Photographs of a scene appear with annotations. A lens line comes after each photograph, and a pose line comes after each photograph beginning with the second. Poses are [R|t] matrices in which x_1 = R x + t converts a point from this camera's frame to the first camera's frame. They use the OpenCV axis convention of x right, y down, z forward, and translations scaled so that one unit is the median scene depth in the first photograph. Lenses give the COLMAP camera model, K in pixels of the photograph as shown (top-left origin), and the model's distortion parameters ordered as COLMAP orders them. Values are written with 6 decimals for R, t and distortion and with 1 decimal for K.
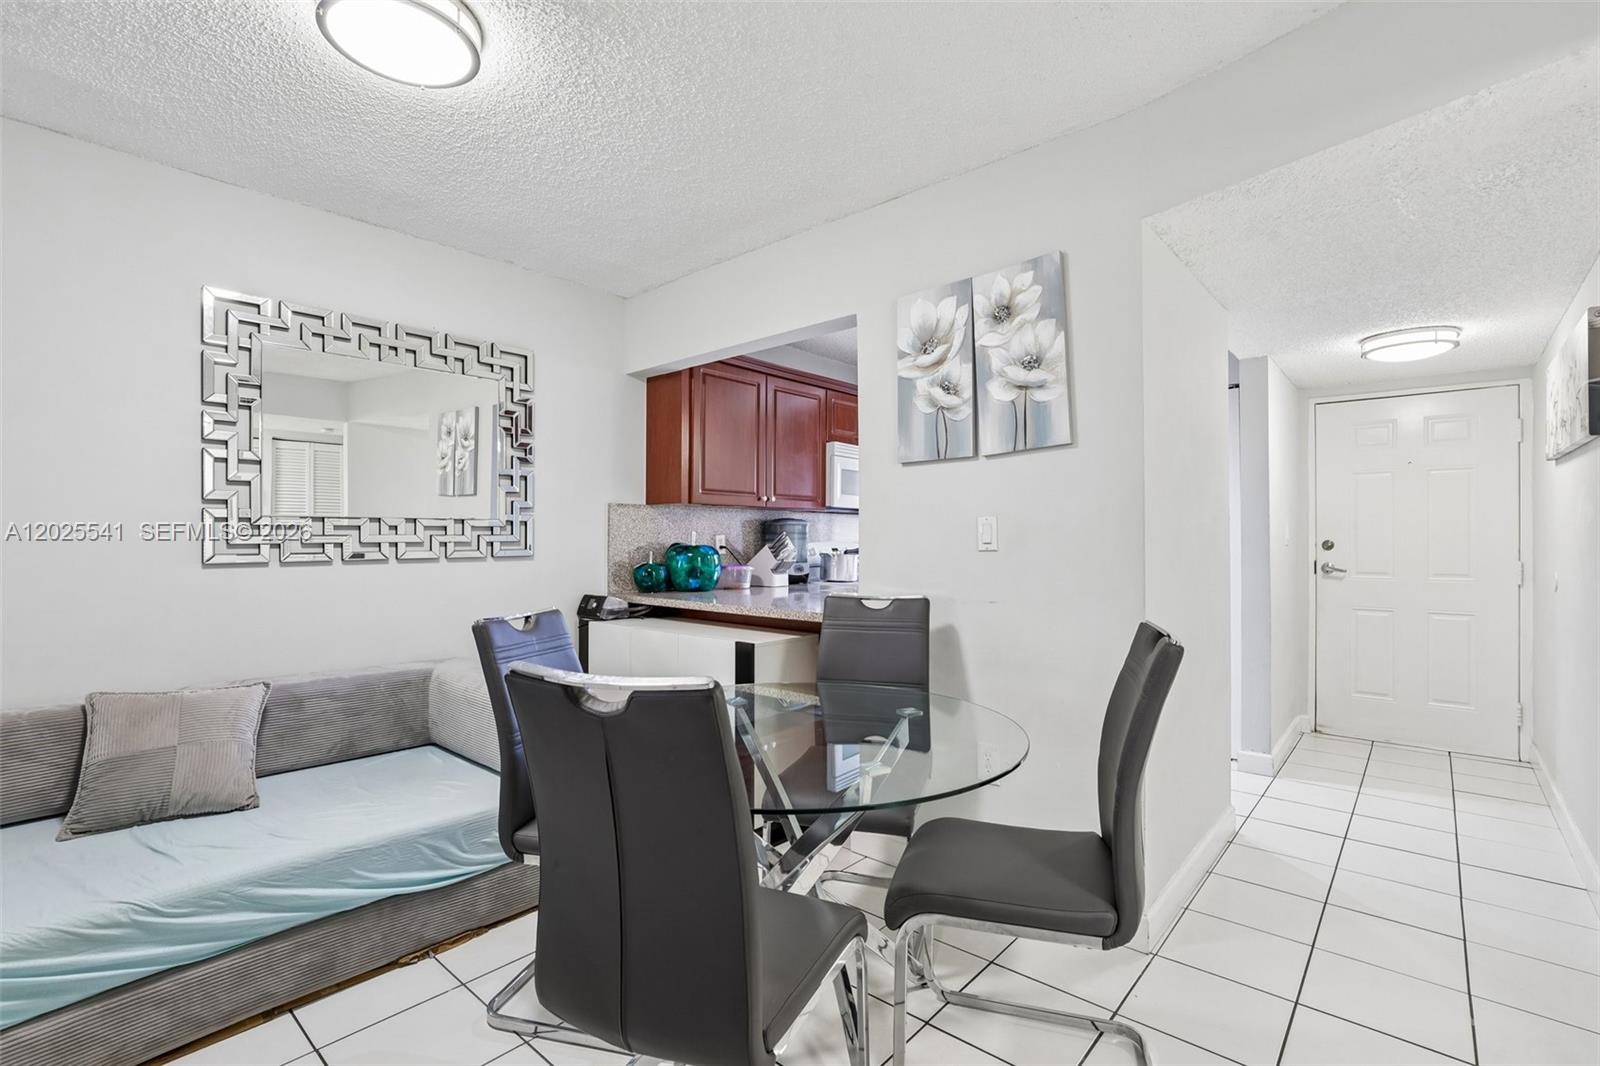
lens RADIAL K [[728.8, 0, 807.3], [0, 728.8, 539.9], [0, 0, 1]] dist [-0.014292, 0.001491]
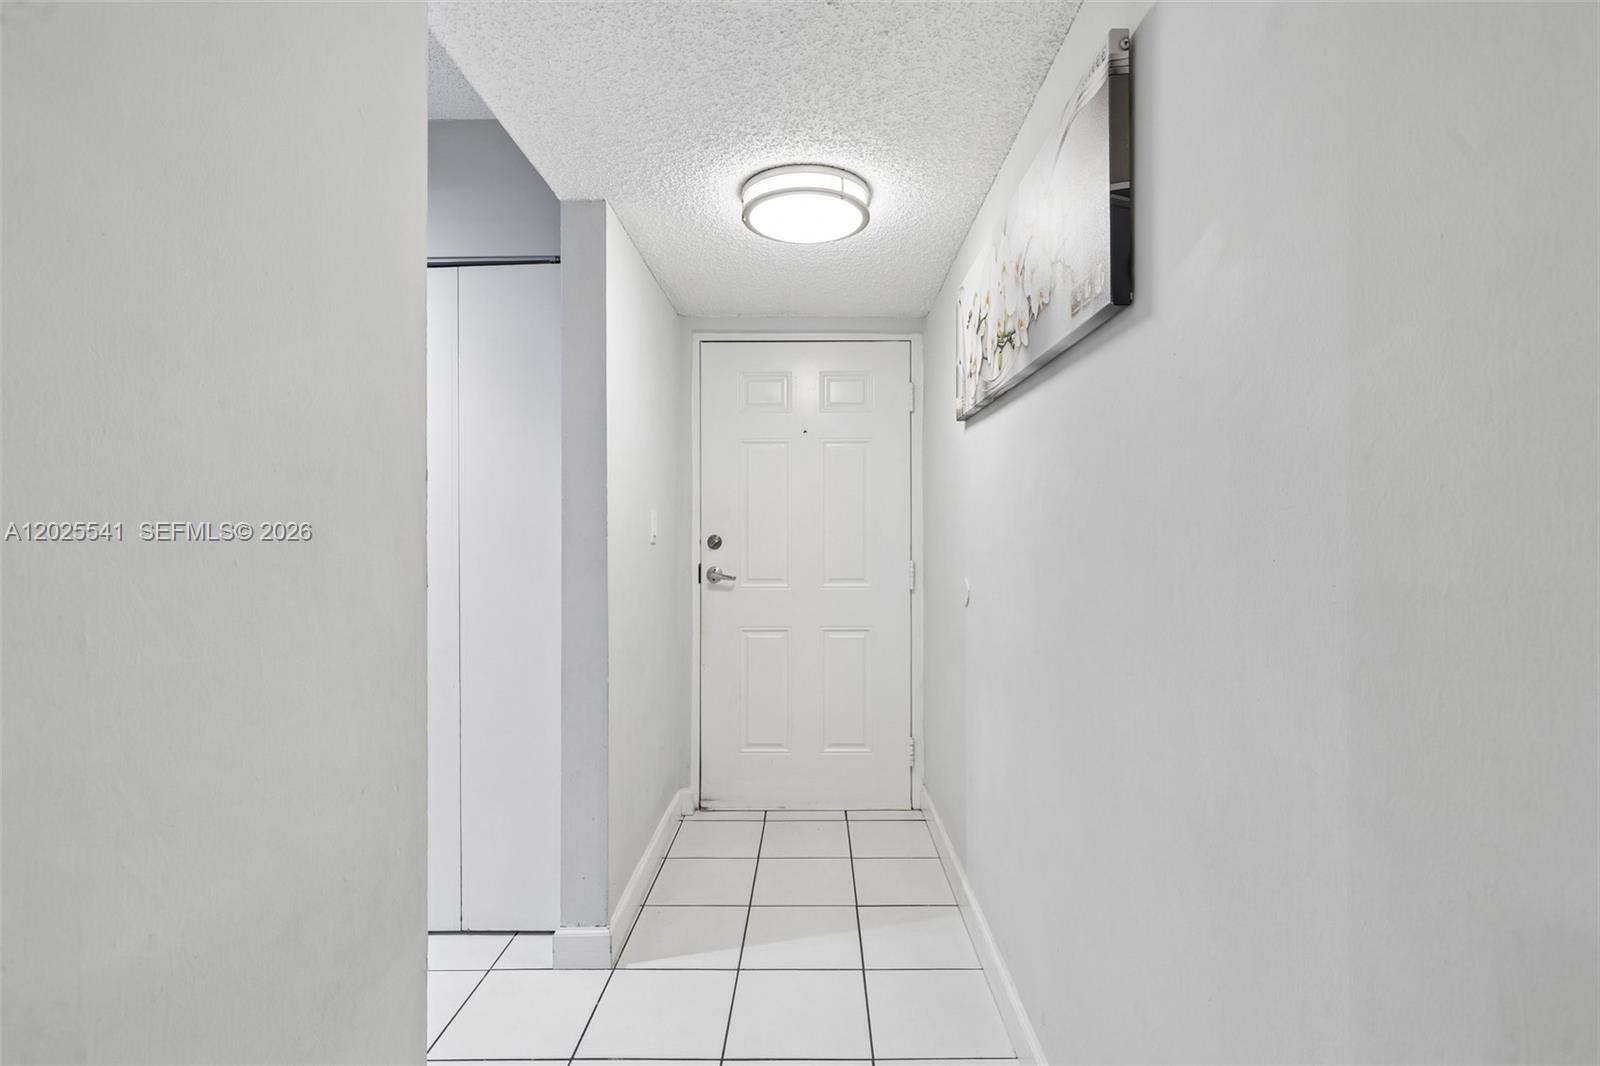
lens RADIAL K [[728.8, 0, 807.3], [0, 728.8, 539.9], [0, 0, 1]] dist [-0.014292, 0.001491]
pose [[0.763487, -0.003718, 0.645812, 0.369145], [0.000686, 0.999988, 0.004946, 0.001904], [-0.645822, -0.003334, 0.763481, 0.446191]]
